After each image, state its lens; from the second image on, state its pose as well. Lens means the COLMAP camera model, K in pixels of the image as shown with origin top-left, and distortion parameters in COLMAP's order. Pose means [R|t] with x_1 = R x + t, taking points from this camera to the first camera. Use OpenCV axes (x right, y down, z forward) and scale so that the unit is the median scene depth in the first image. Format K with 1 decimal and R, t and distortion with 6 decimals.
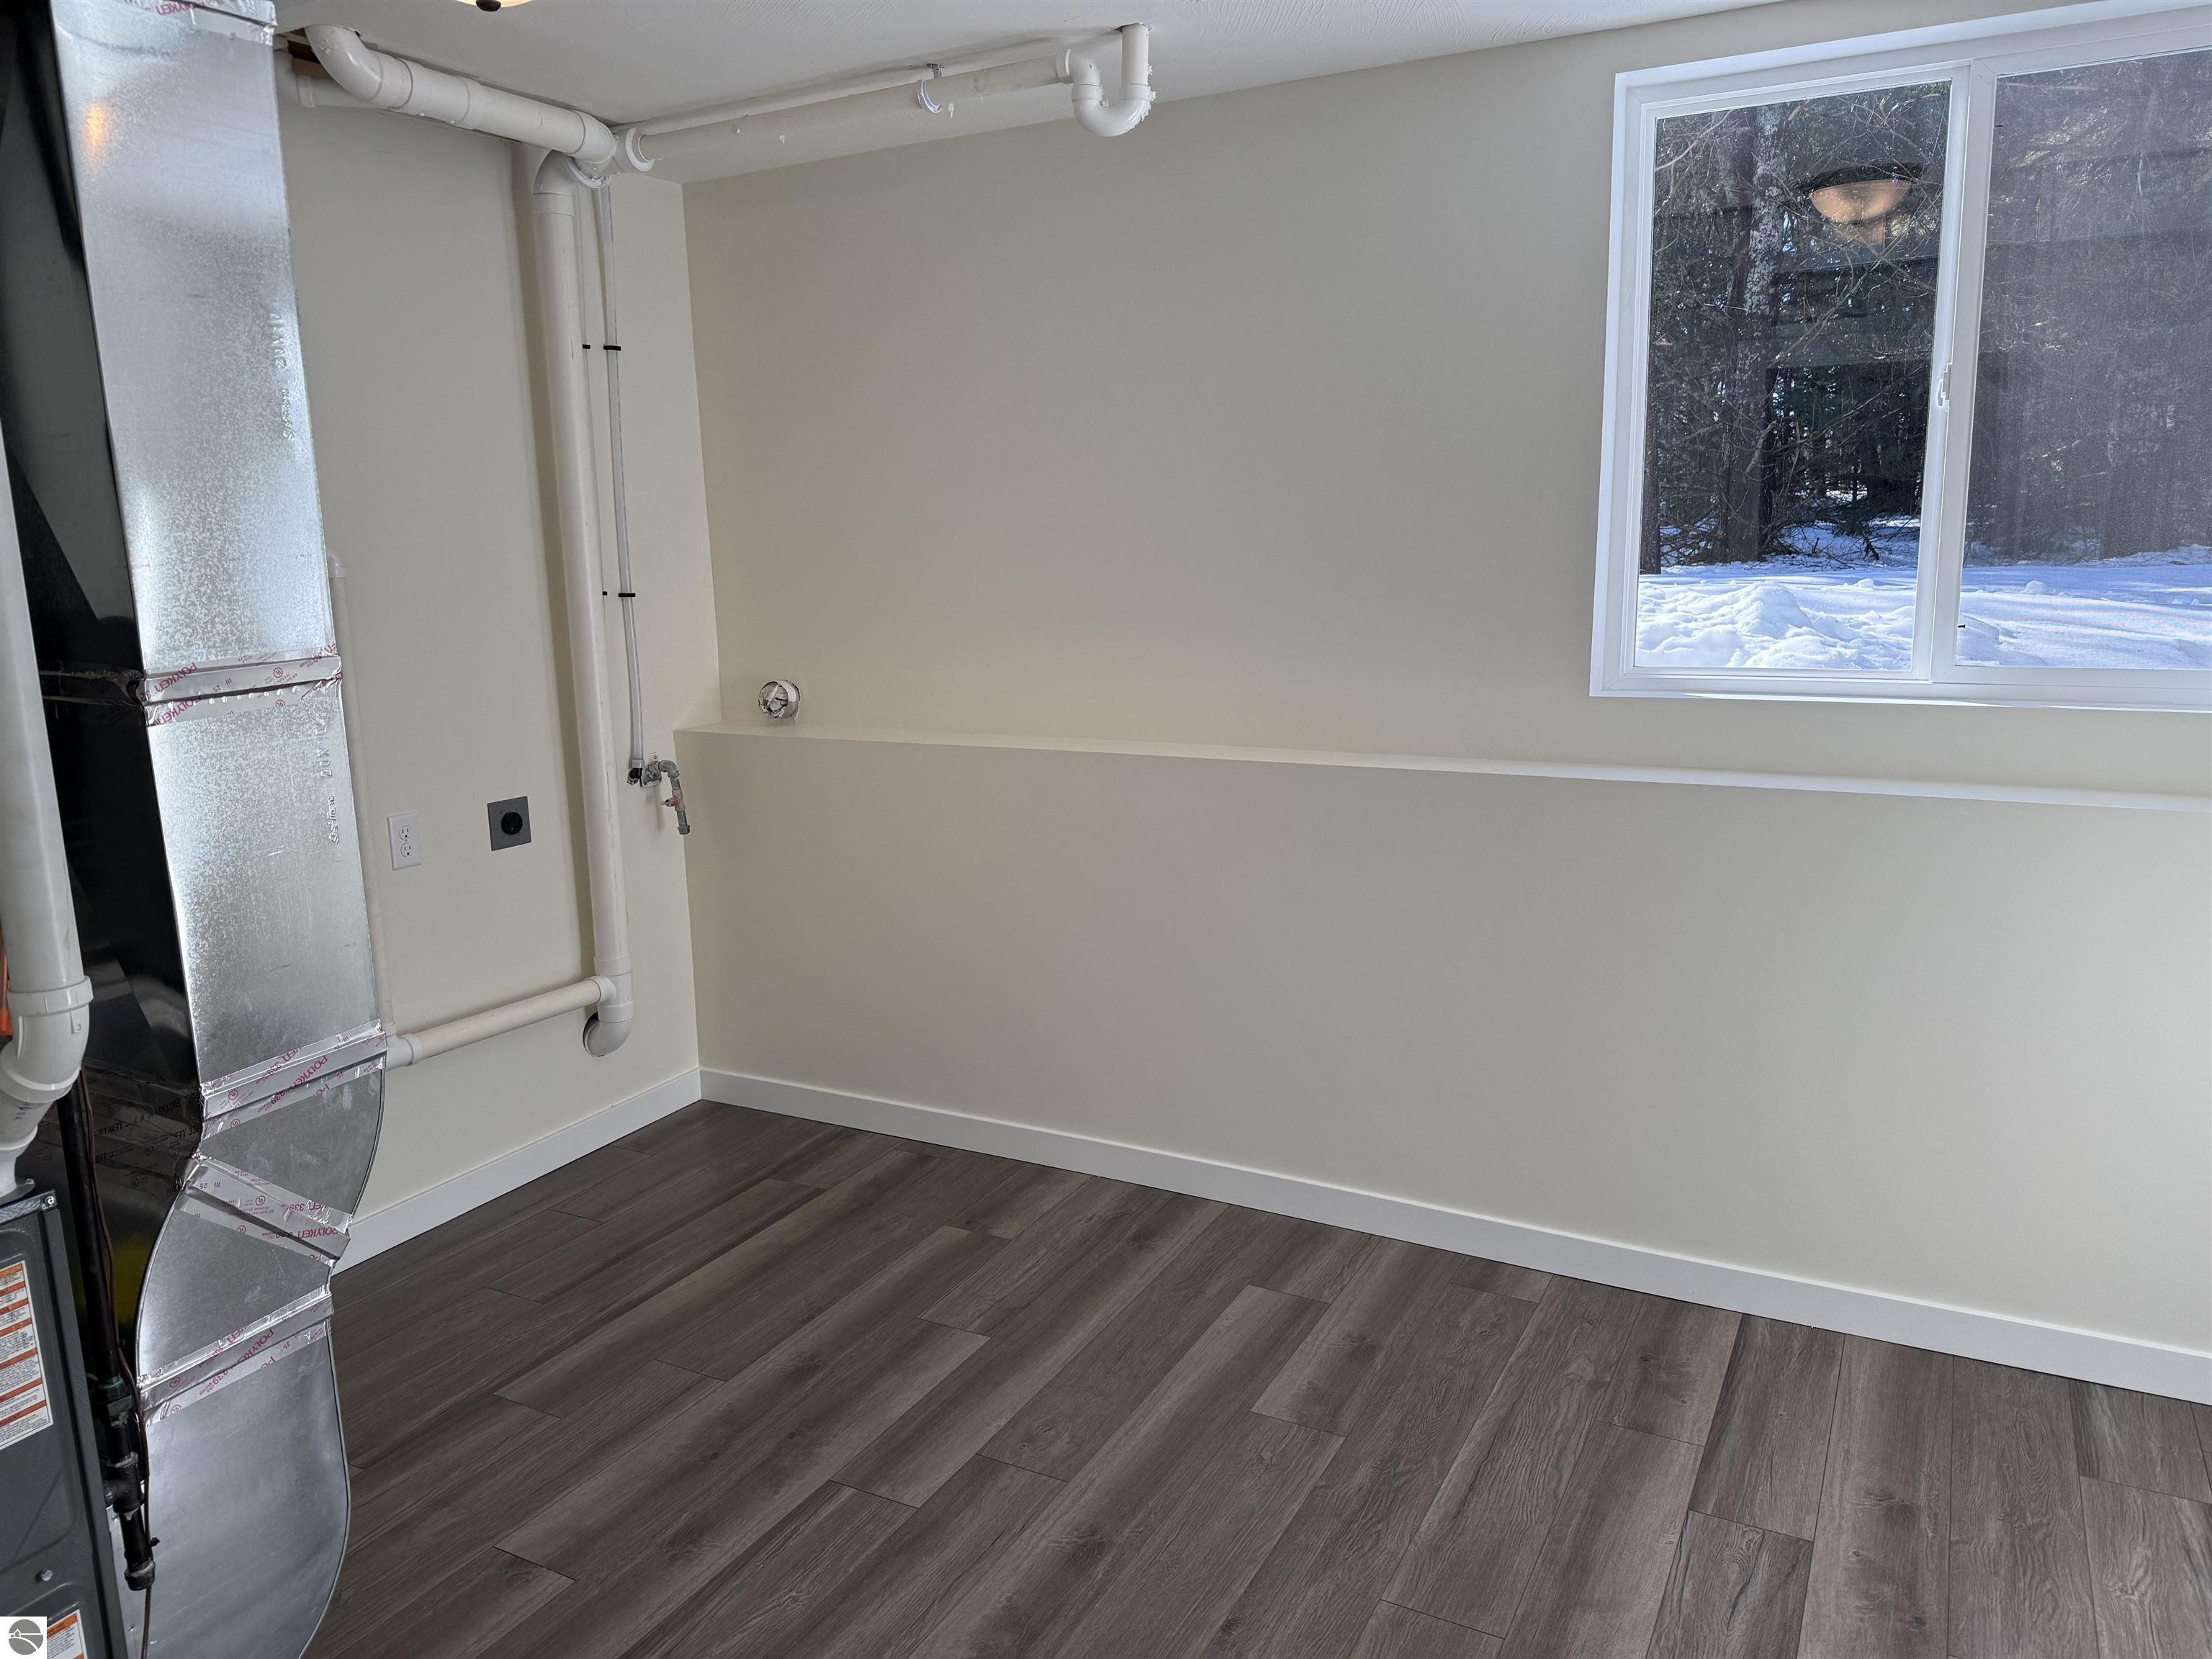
lens RADIAL K [[1582.0, 0, 1106.0], [0, 1582.0, 829.5], [0, 0, 1]] dist [0.010361, 0.000232]
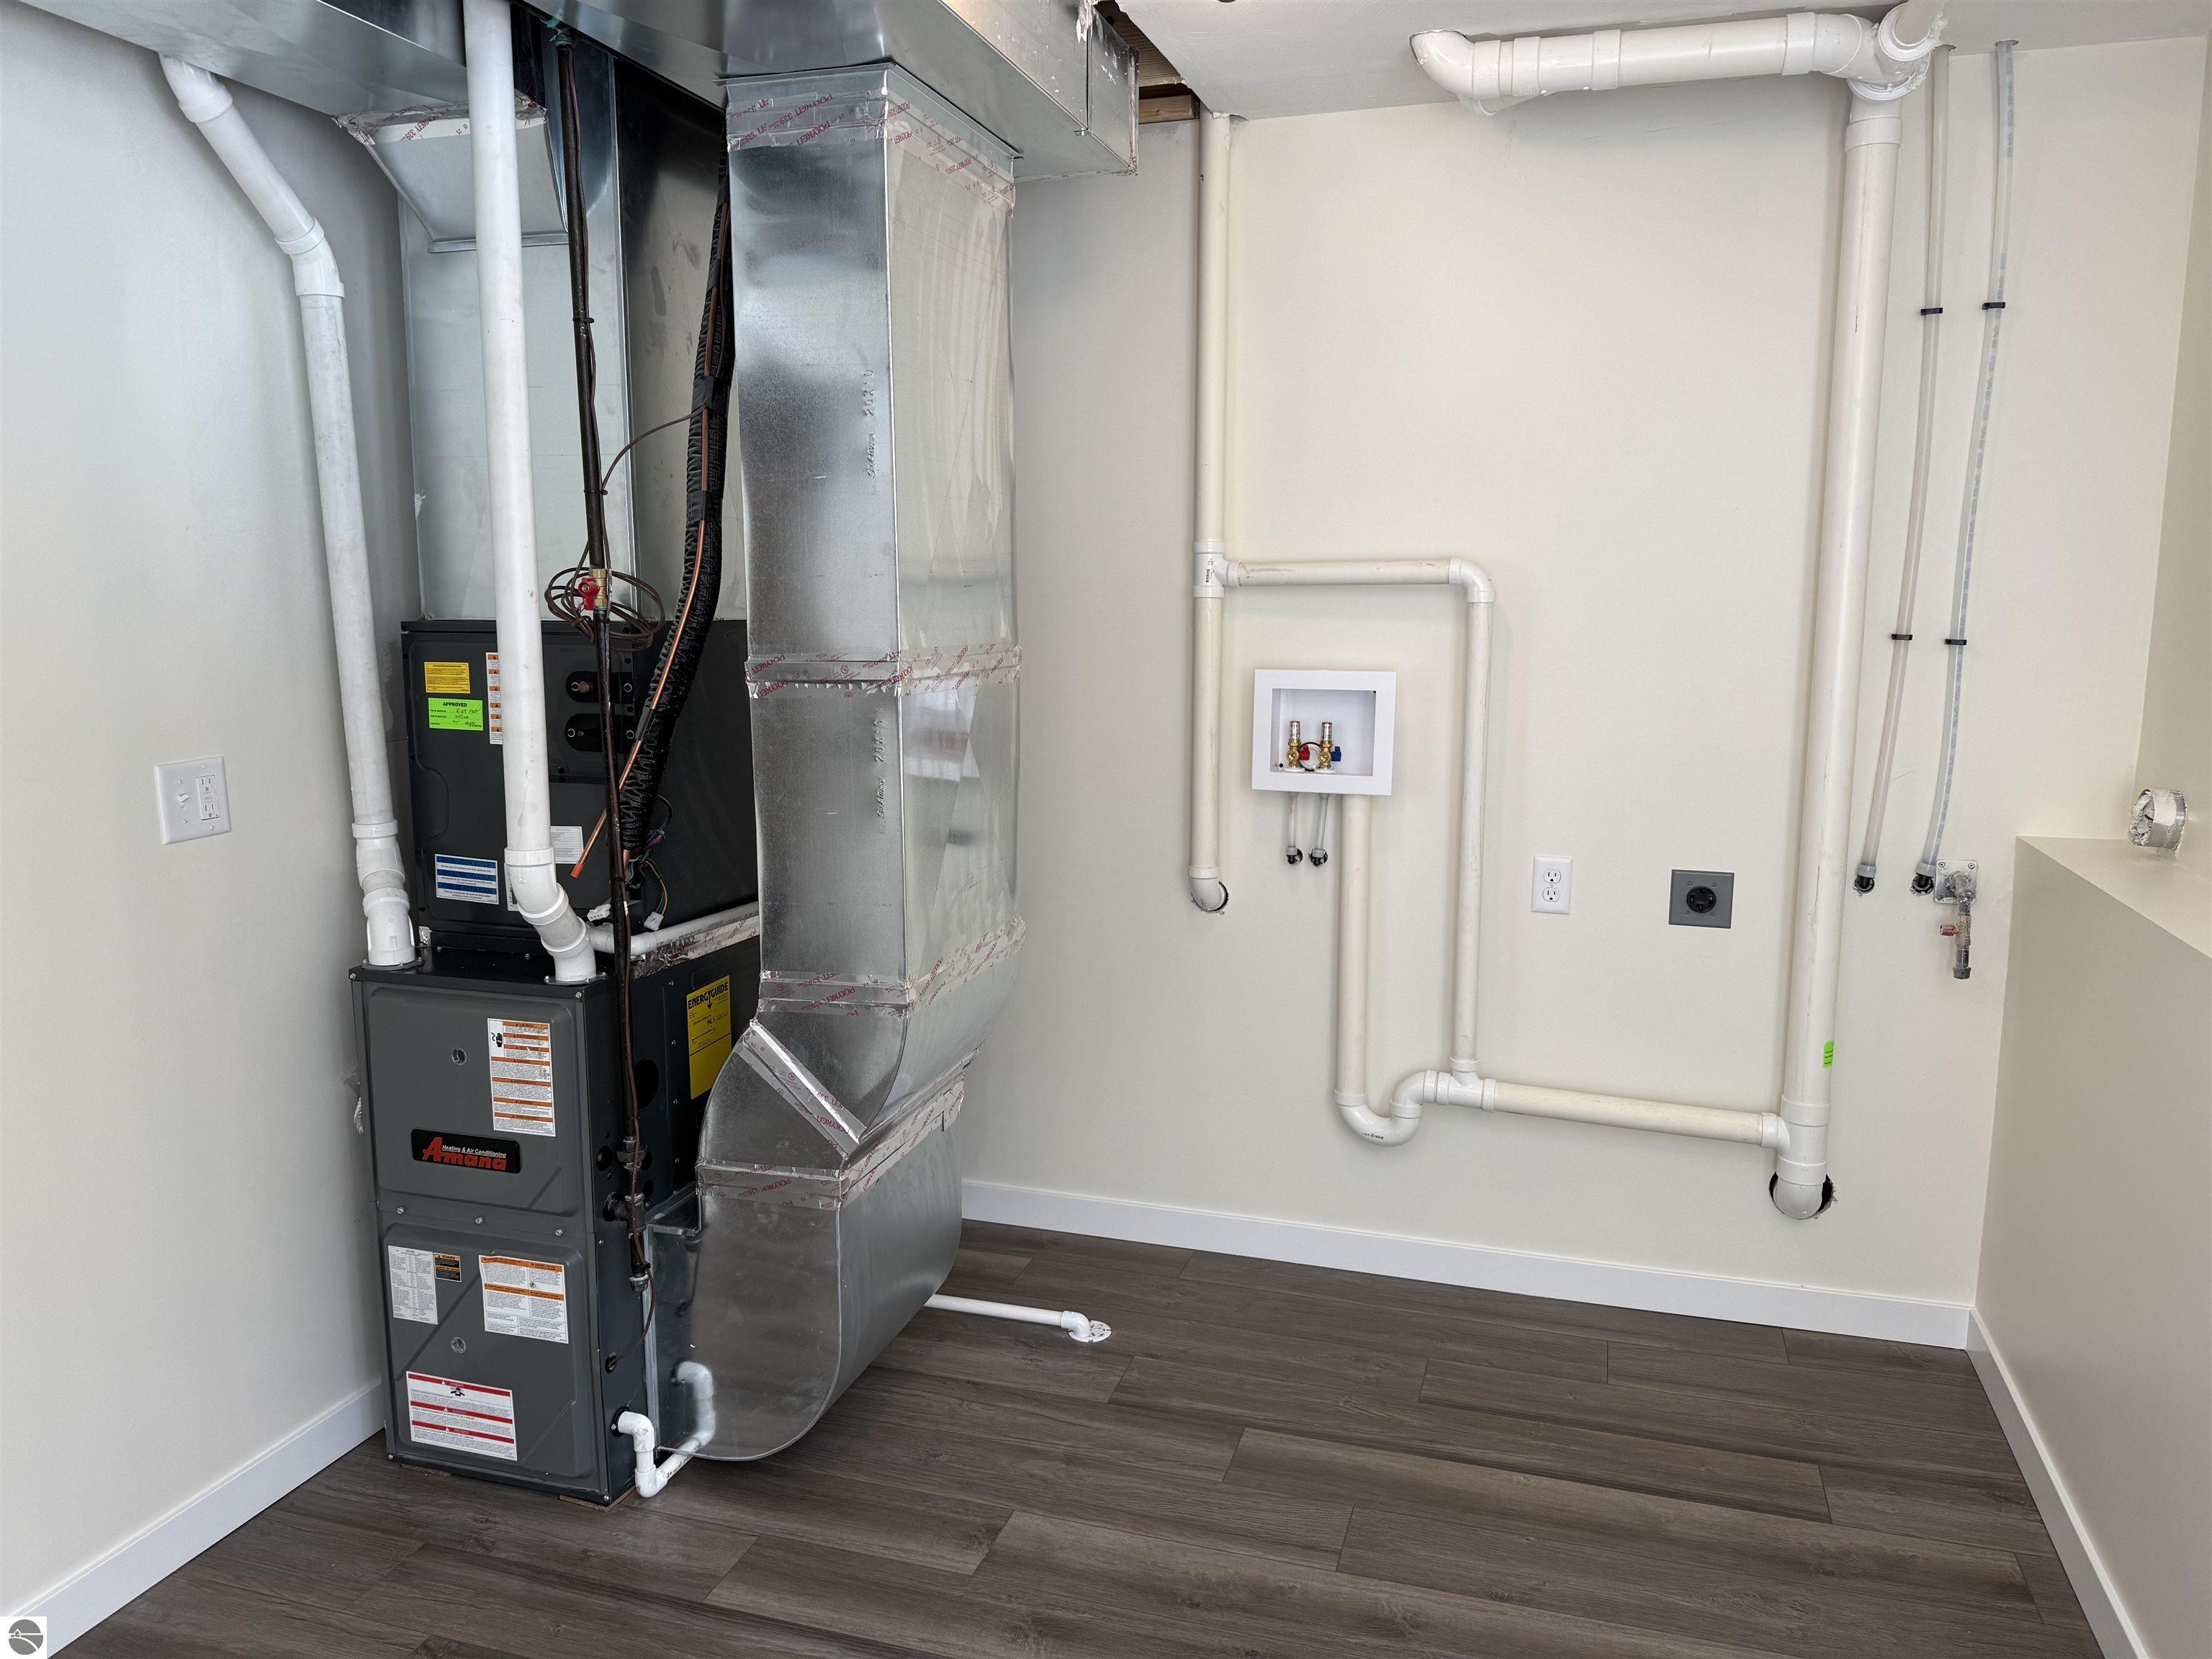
lens RADIAL K [[1565.9, 0, 1106.0], [0, 1565.9, 829.5], [0, 0, 1]] dist [0.116521, -0.185887]
pose [[0.183345, 0.183276, -0.965813, 0.414636], [-0.190386, 0.970486, 0.148021, -0.115397], [0.964436, 0.156739, 0.212827, 0.558793]]
